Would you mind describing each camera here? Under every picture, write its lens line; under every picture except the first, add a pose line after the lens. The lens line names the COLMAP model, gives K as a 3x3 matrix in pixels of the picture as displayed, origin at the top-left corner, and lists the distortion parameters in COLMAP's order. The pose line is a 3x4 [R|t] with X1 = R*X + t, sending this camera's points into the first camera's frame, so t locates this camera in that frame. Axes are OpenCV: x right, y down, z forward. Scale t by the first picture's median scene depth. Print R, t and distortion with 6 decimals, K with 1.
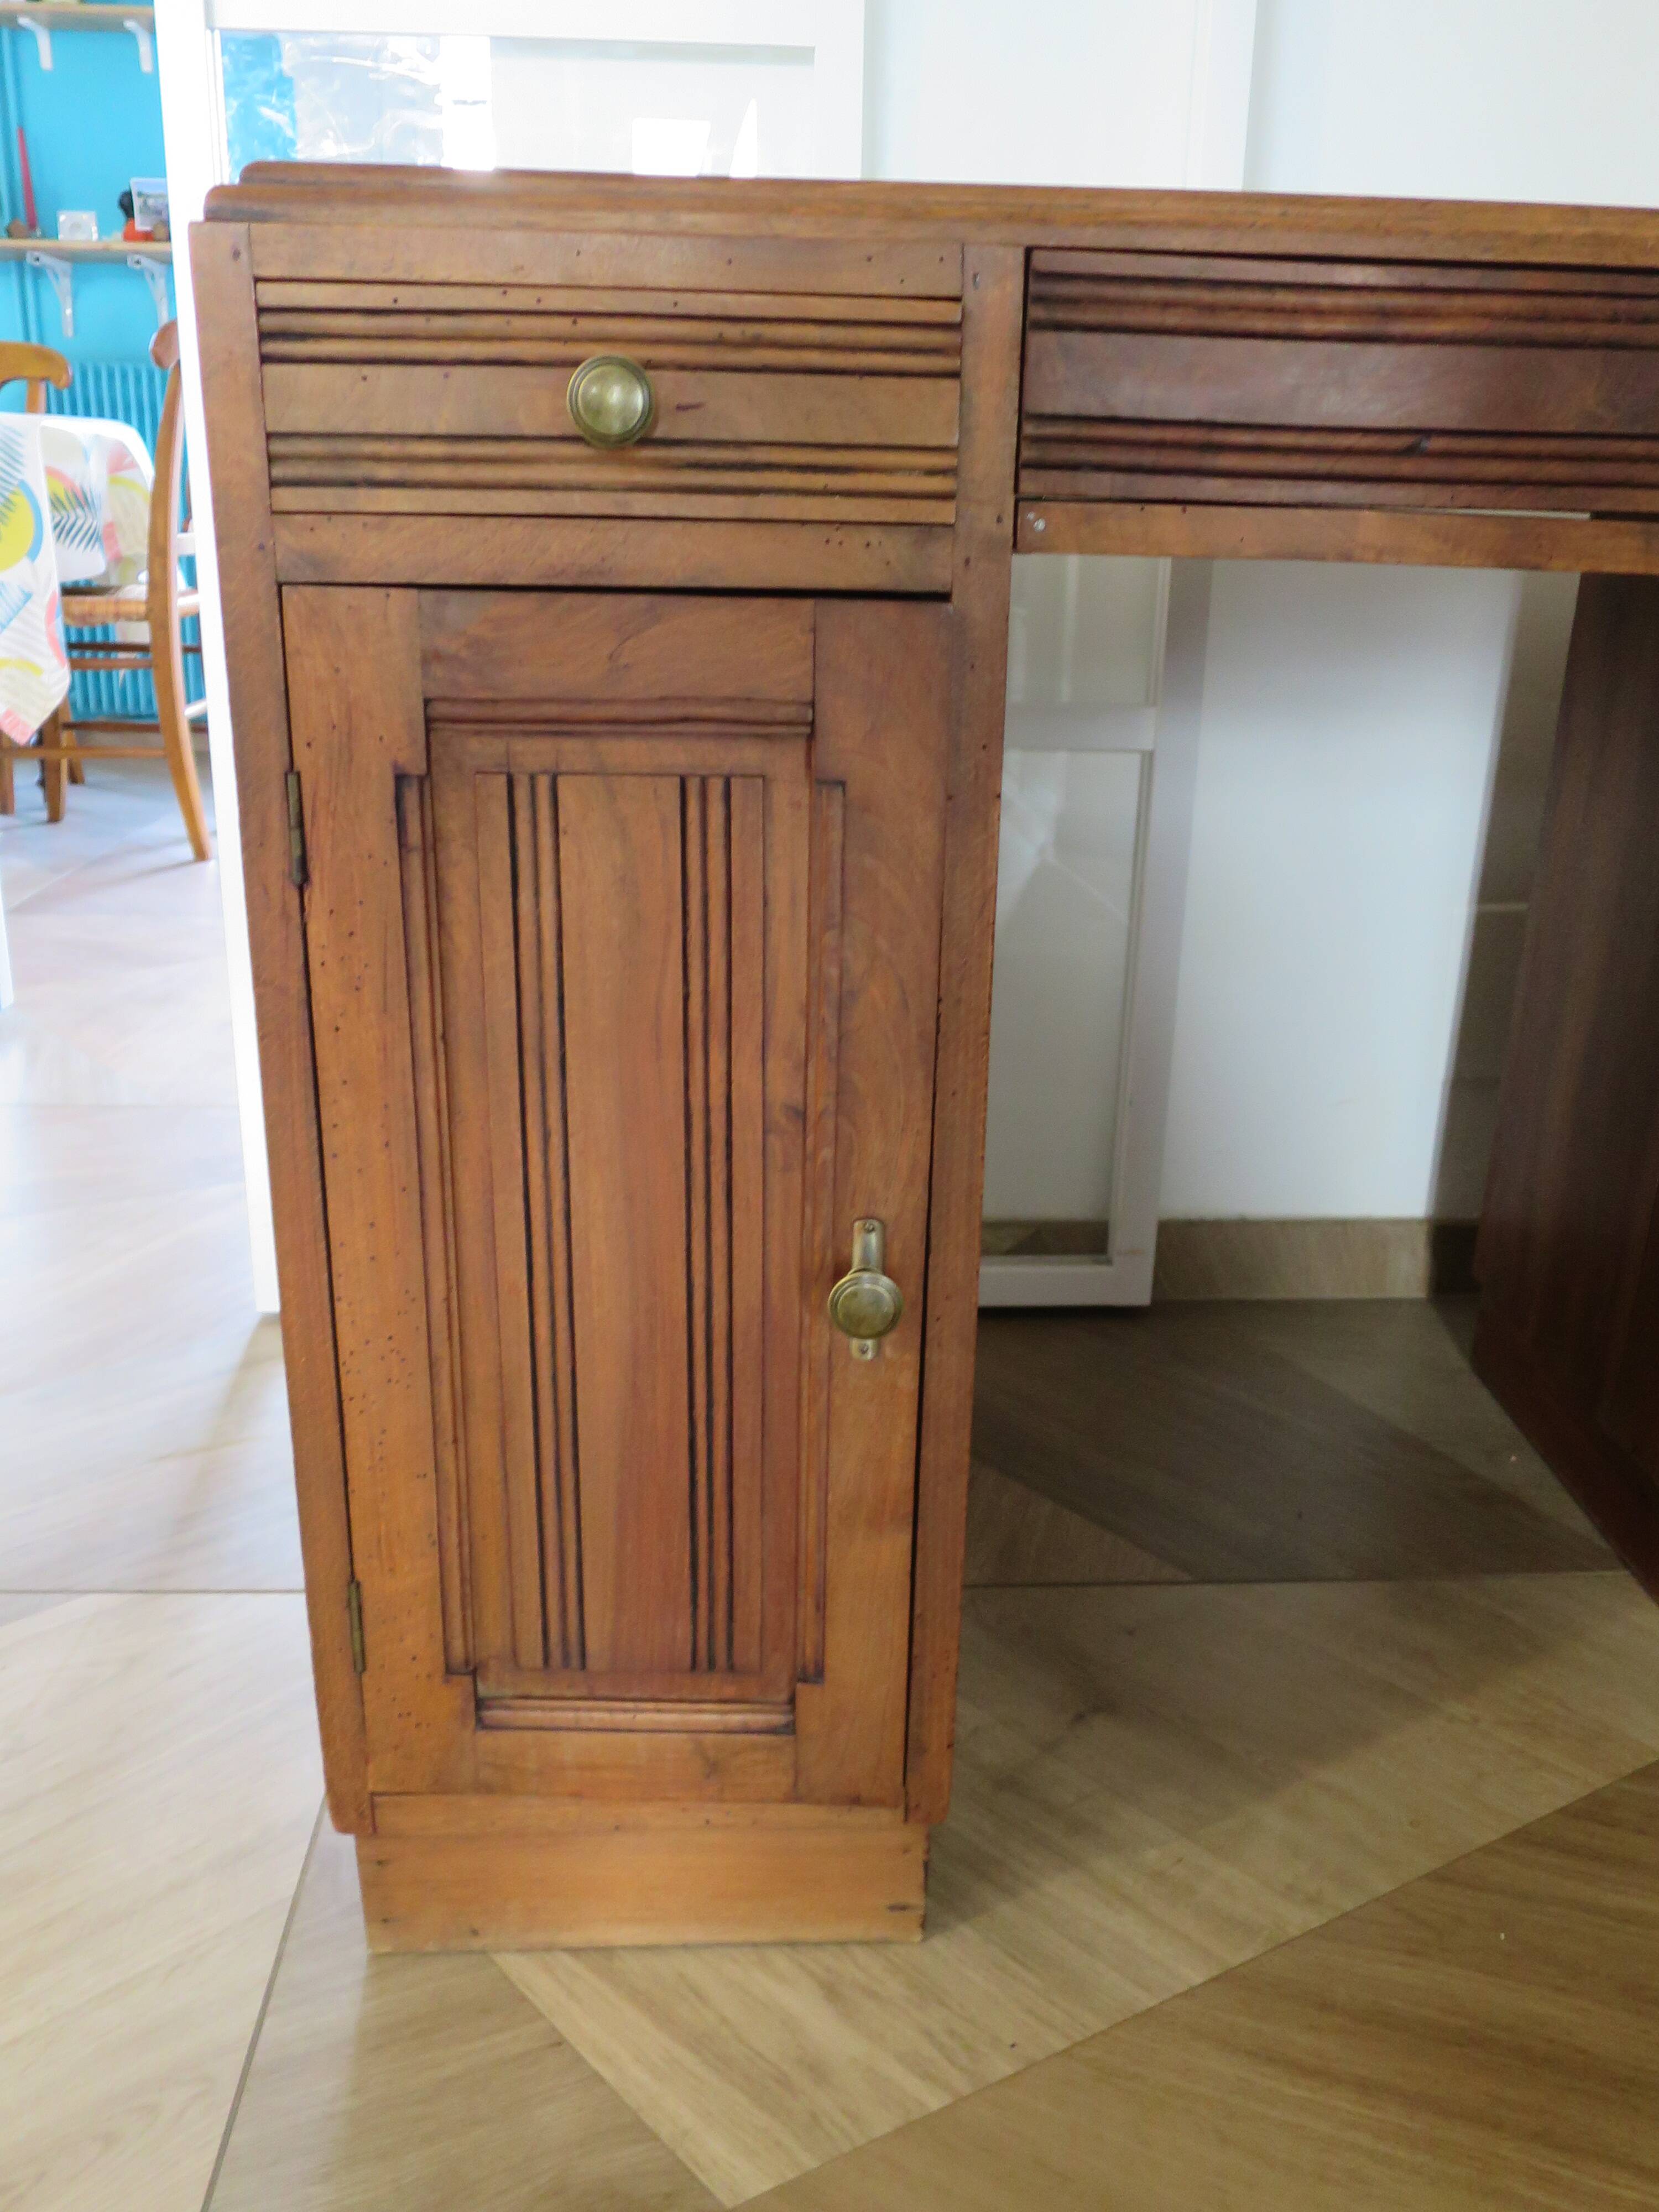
lens RADIAL K [[1803.5, 0, 828.0], [0, 1803.5, 1099.6], [0, 0, 1]] dist [-0.056181, 0.033328]
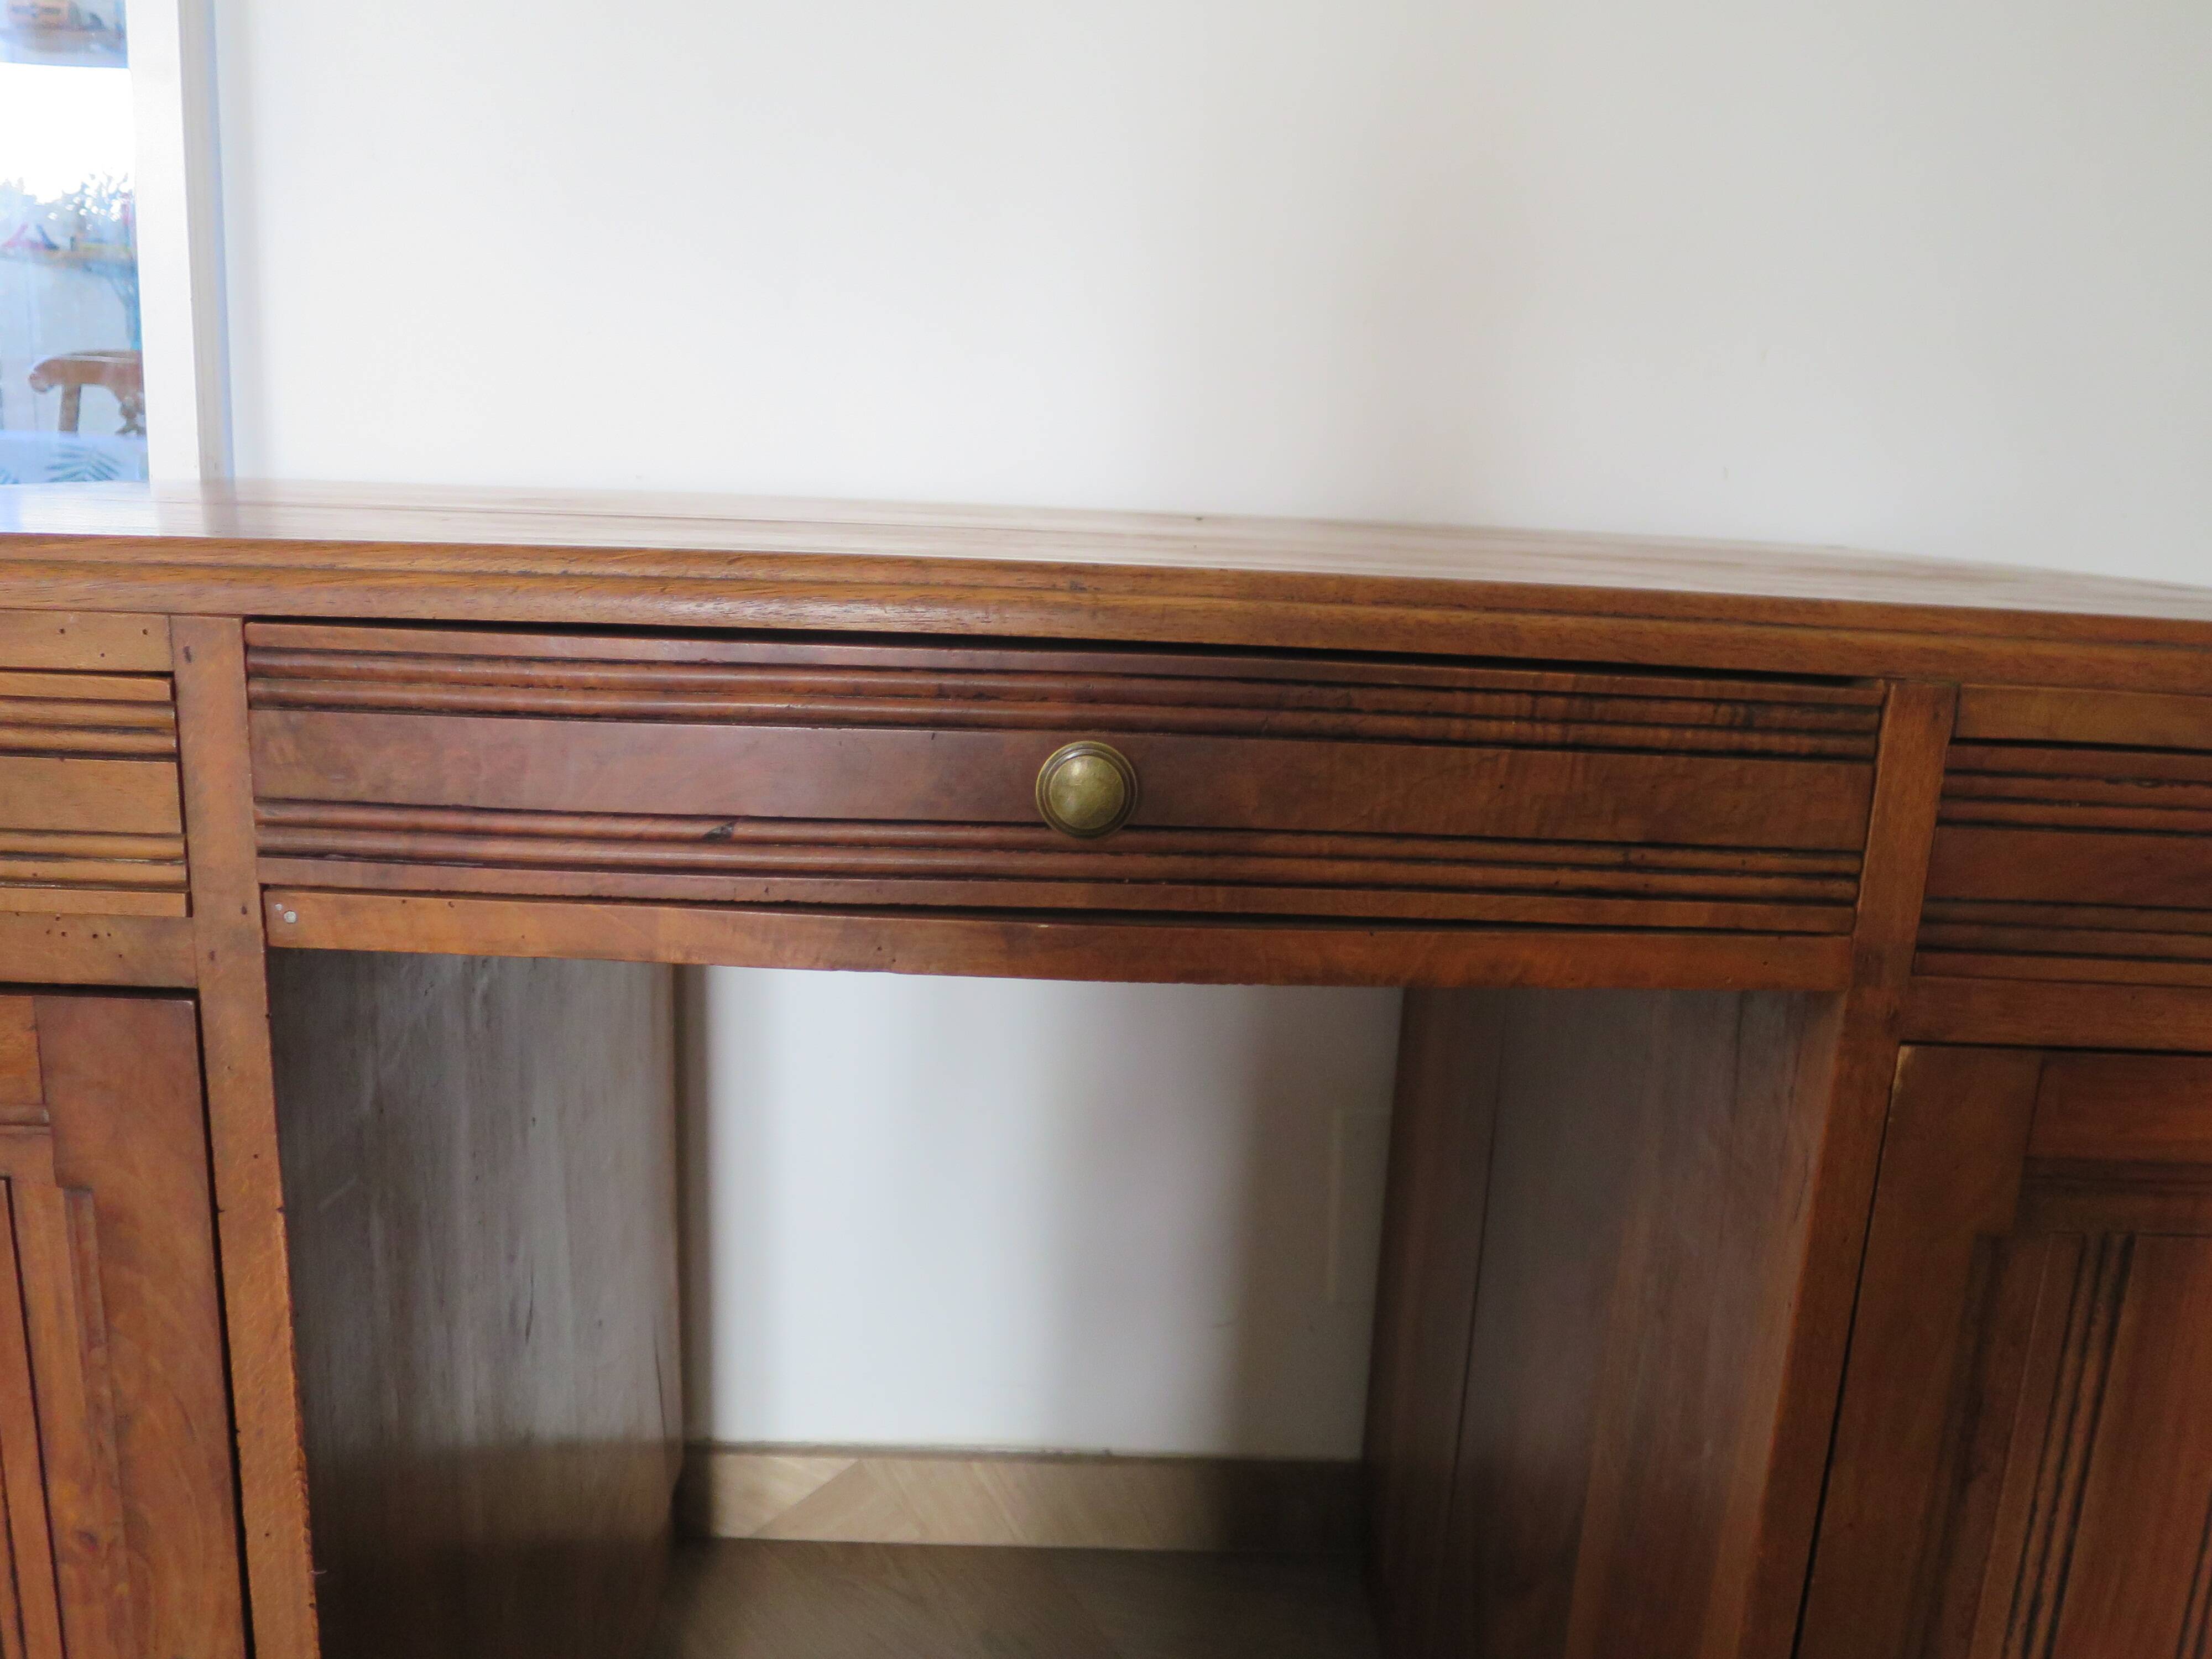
lens RADIAL K [[1593.3, 0, 1110.6], [0, 1593.3, 818.4], [0, 0, 1]] dist [-0.045197, 0.011815]
pose [[0.999573, 0.020127, -0.021163, 0.476980], [-0.023005, 0.989022, -0.145967, -0.238844], [0.017993, 0.146392, 0.989063, 0.222474]]
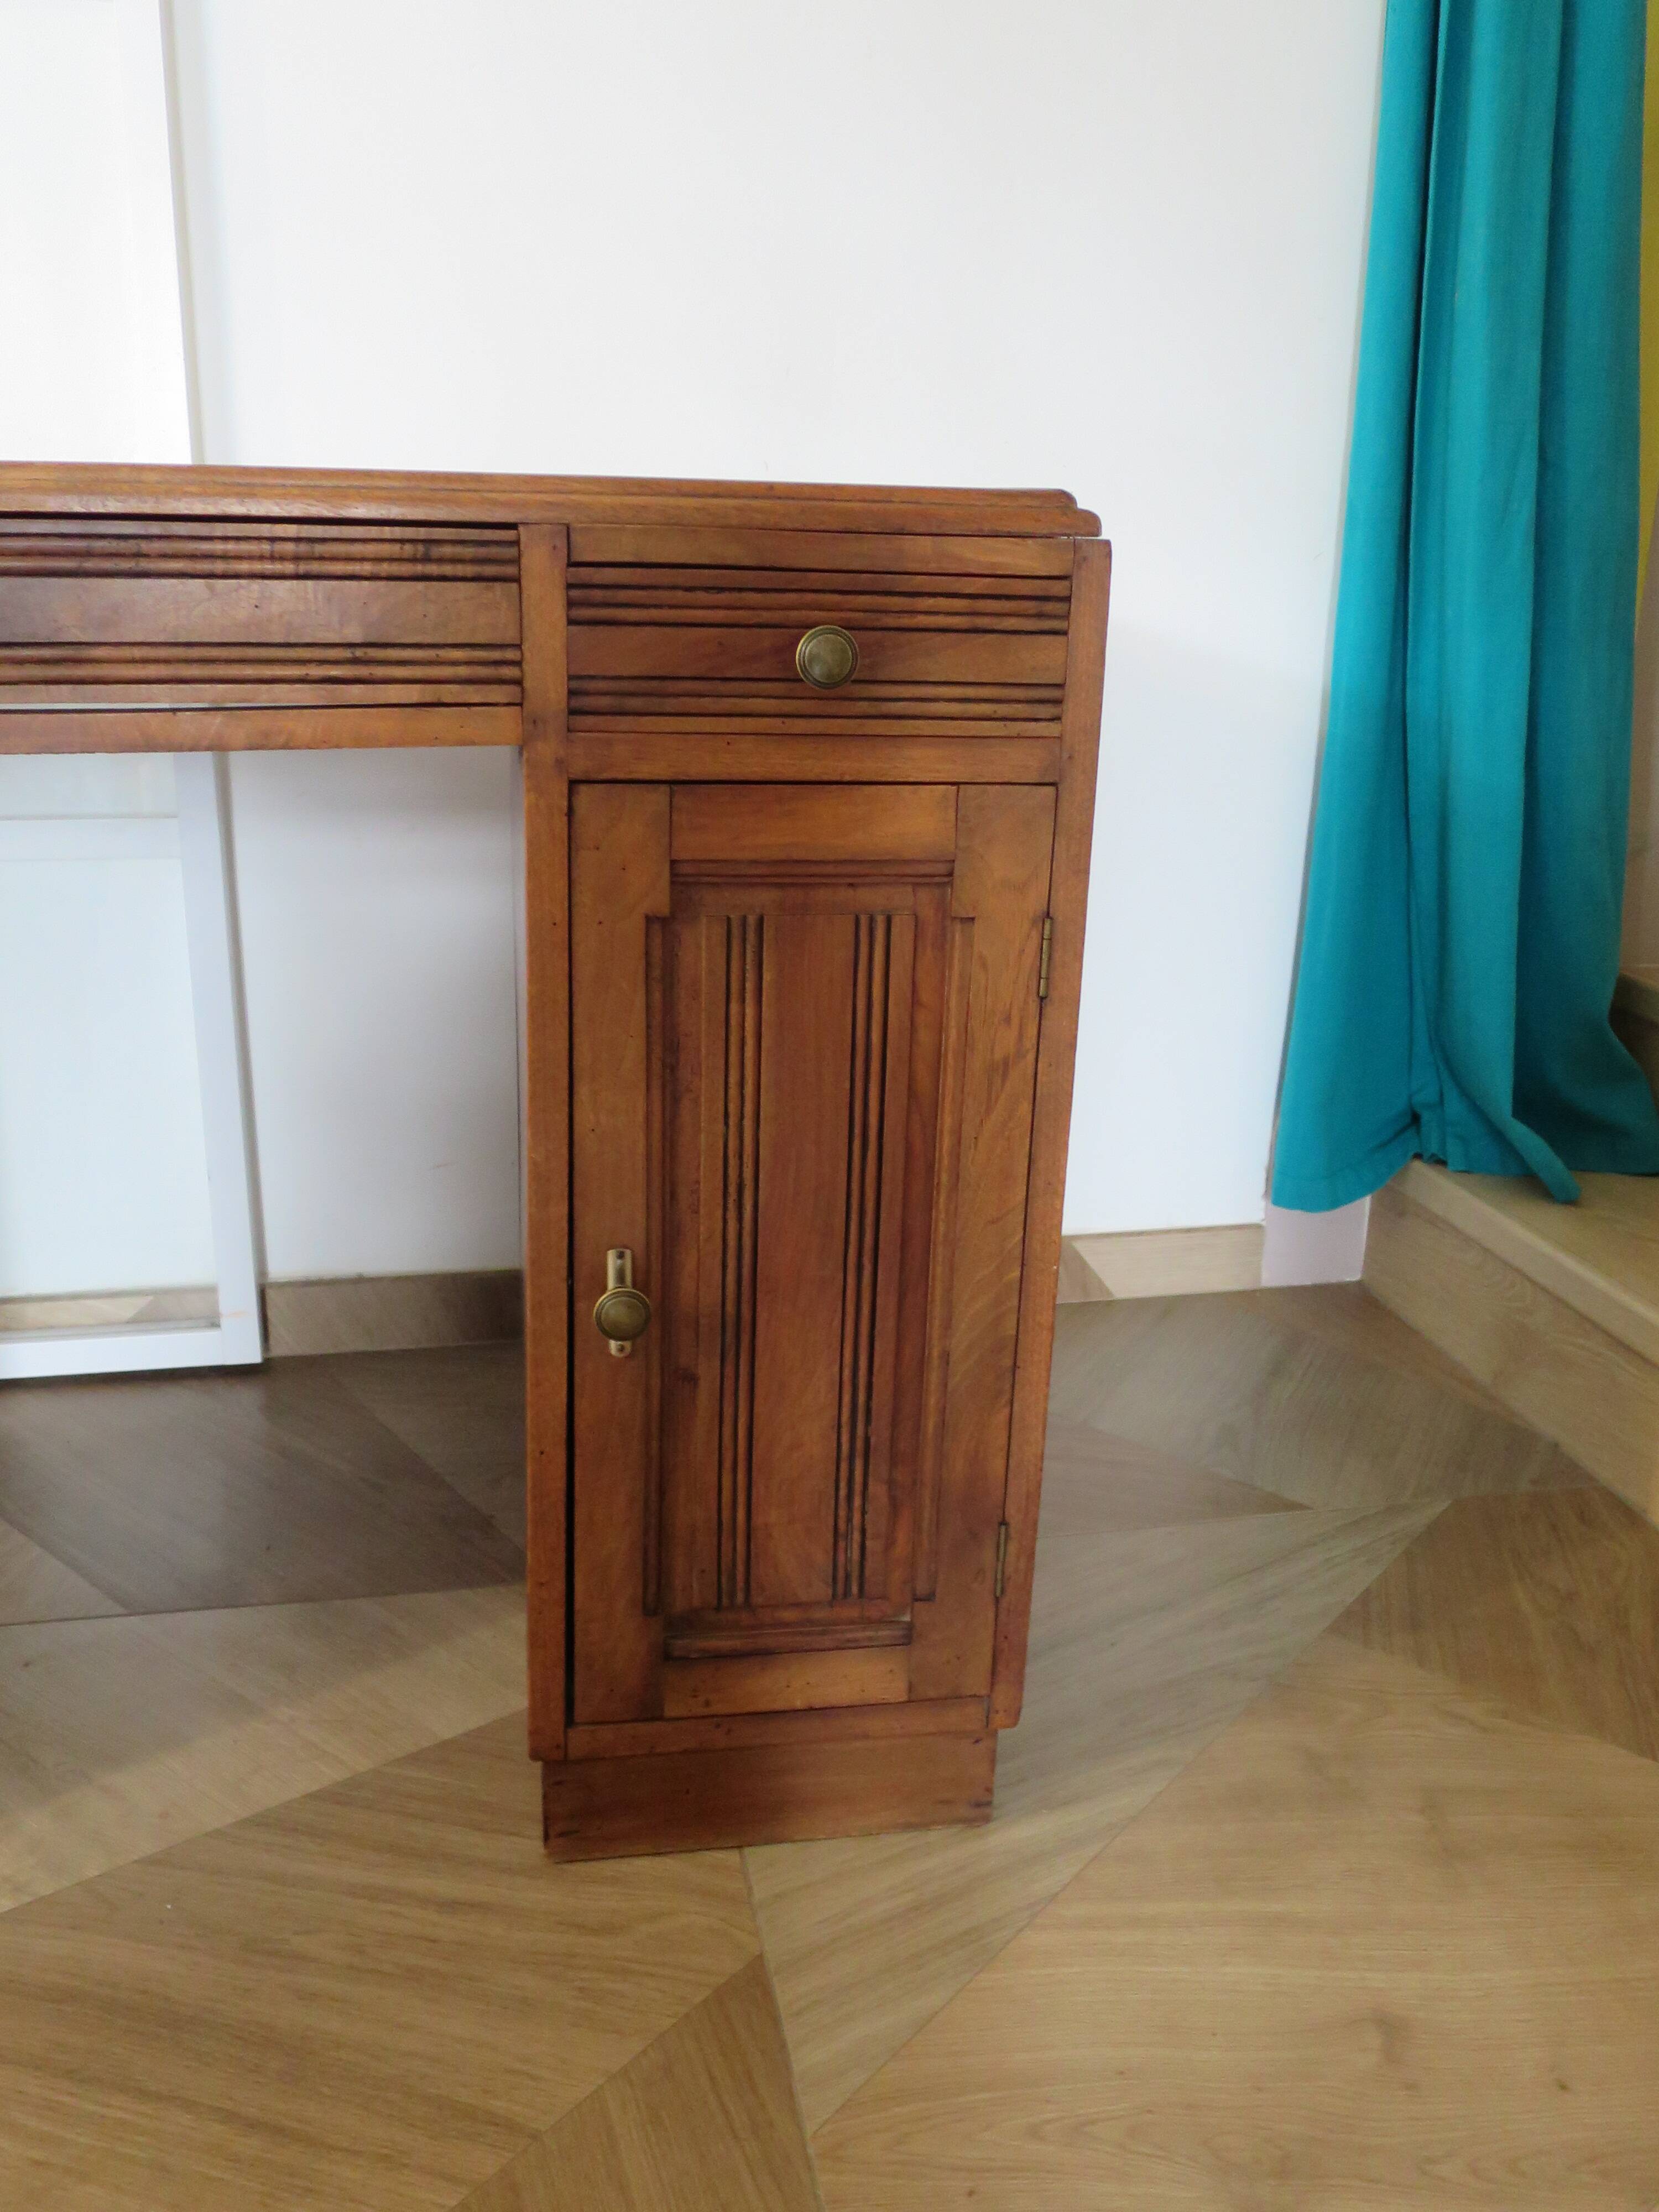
lens RADIAL K [[1762.1, 0, 811.7], [0, 1762.1, 1090.3], [0, 0, 1]] dist [-0.055871, 0.004970]
pose [[0.990166, -0.046379, 0.131989, 0.818977], [0.050877, 0.998227, -0.030909, -0.000467], [-0.130321, 0.037320, 0.990769, -0.220862]]
